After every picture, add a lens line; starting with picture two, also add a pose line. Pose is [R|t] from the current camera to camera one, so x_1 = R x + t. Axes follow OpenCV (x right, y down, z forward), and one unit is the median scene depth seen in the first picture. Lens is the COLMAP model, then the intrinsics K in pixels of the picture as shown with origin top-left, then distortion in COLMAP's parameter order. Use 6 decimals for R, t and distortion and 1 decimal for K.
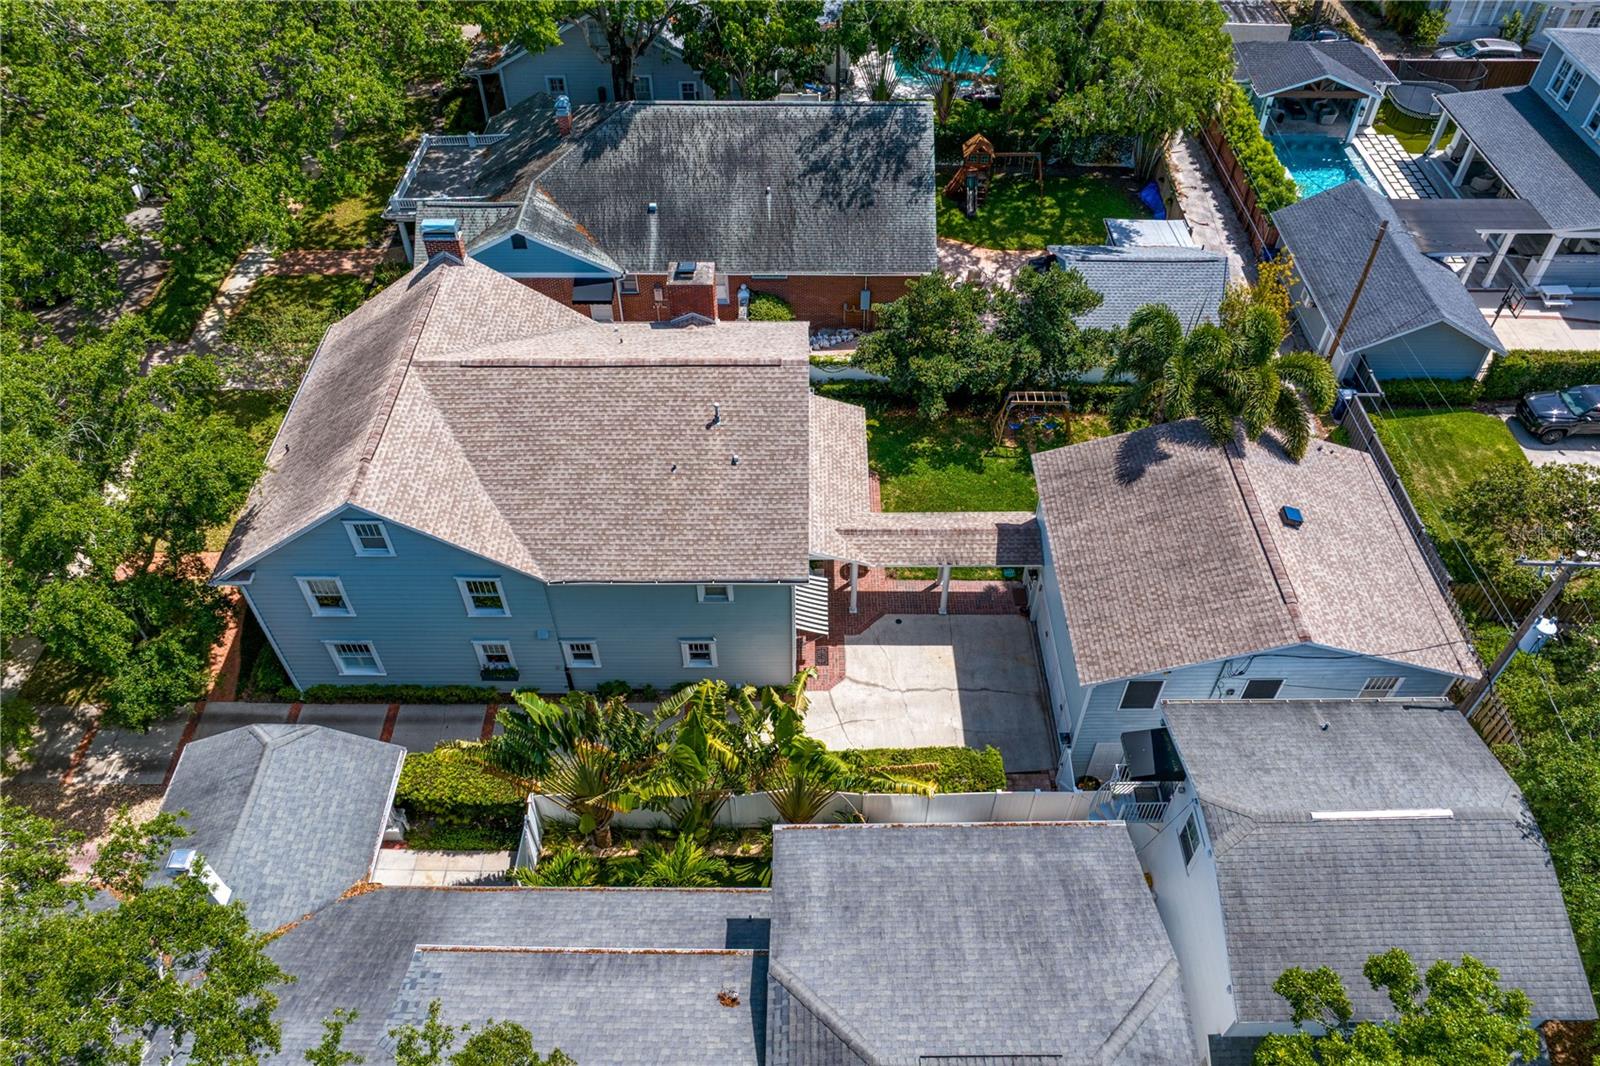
lens RADIAL K [[1144.2, 0, 800.8], [0, 1144.2, 545.2], [0, 0, 1]] dist [-0.046205, 0.014782]
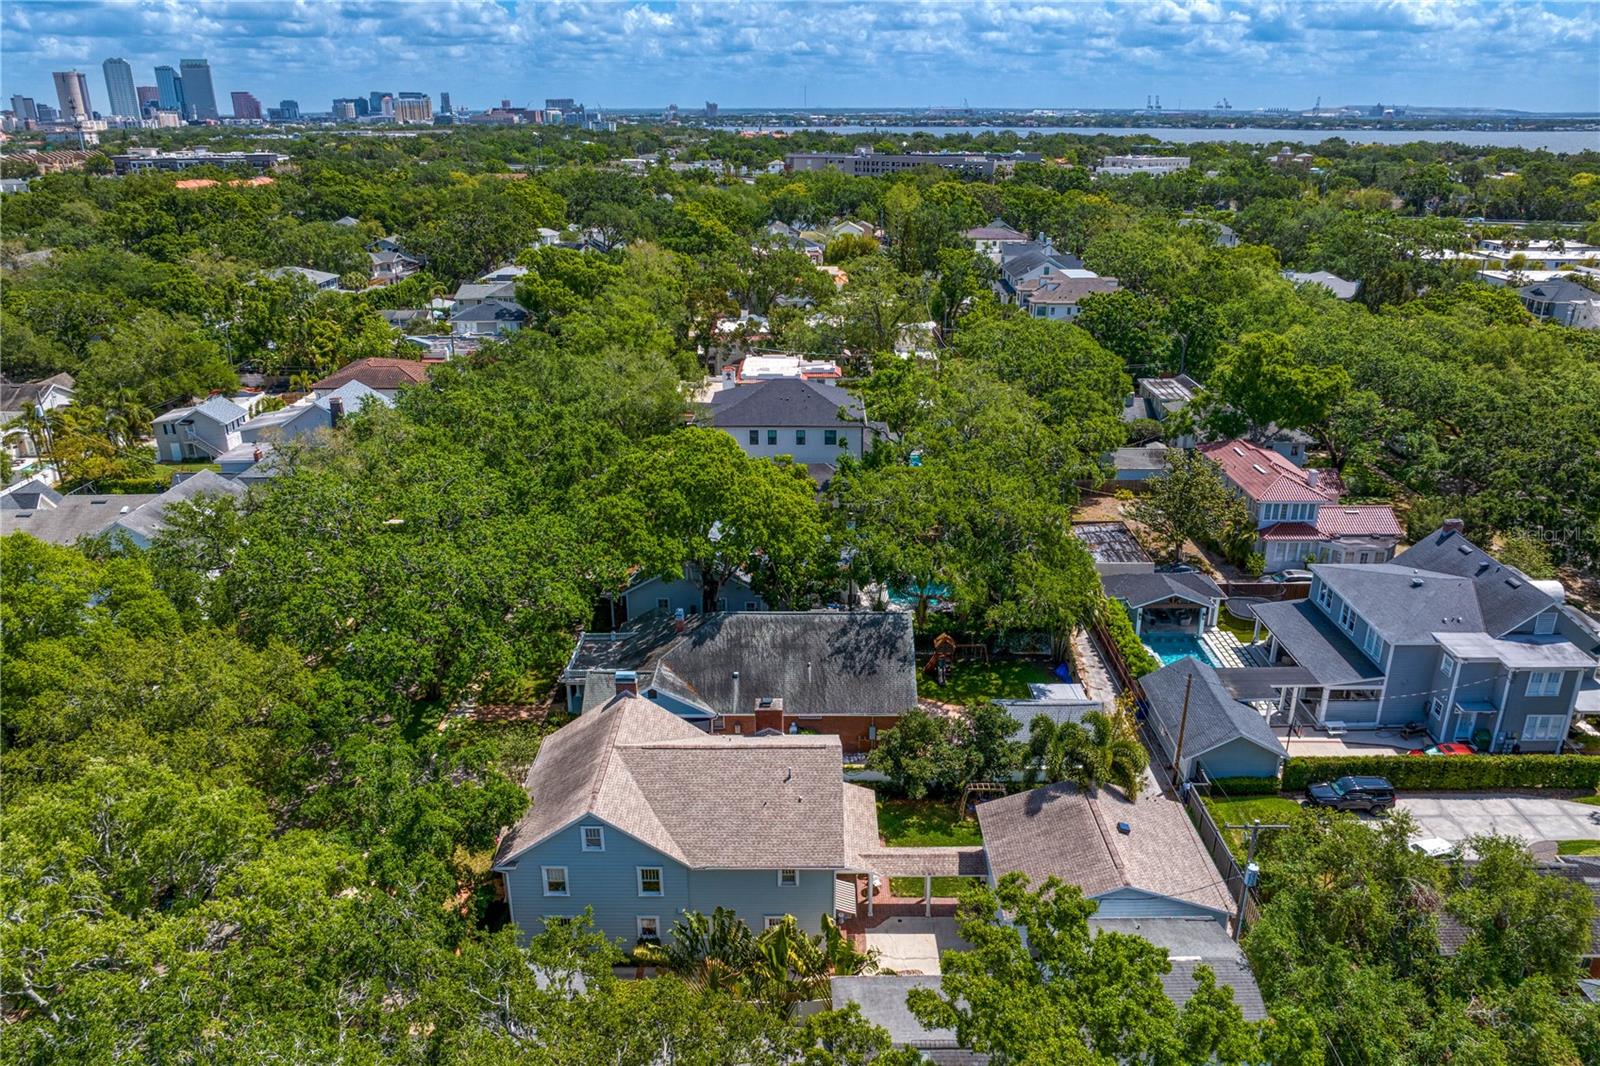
lens RADIAL K [[1144.2, 0, 801.2], [0, 1144.2, 530.5], [0, 0, 1]] dist [-0.046205, 0.014782]
pose [[0.999991, -0.002707, -0.003375, -0.034481], [0.000932, 0.896609, -0.442823, 0.227293], [0.004225, 0.442816, 0.896603, -0.510989]]
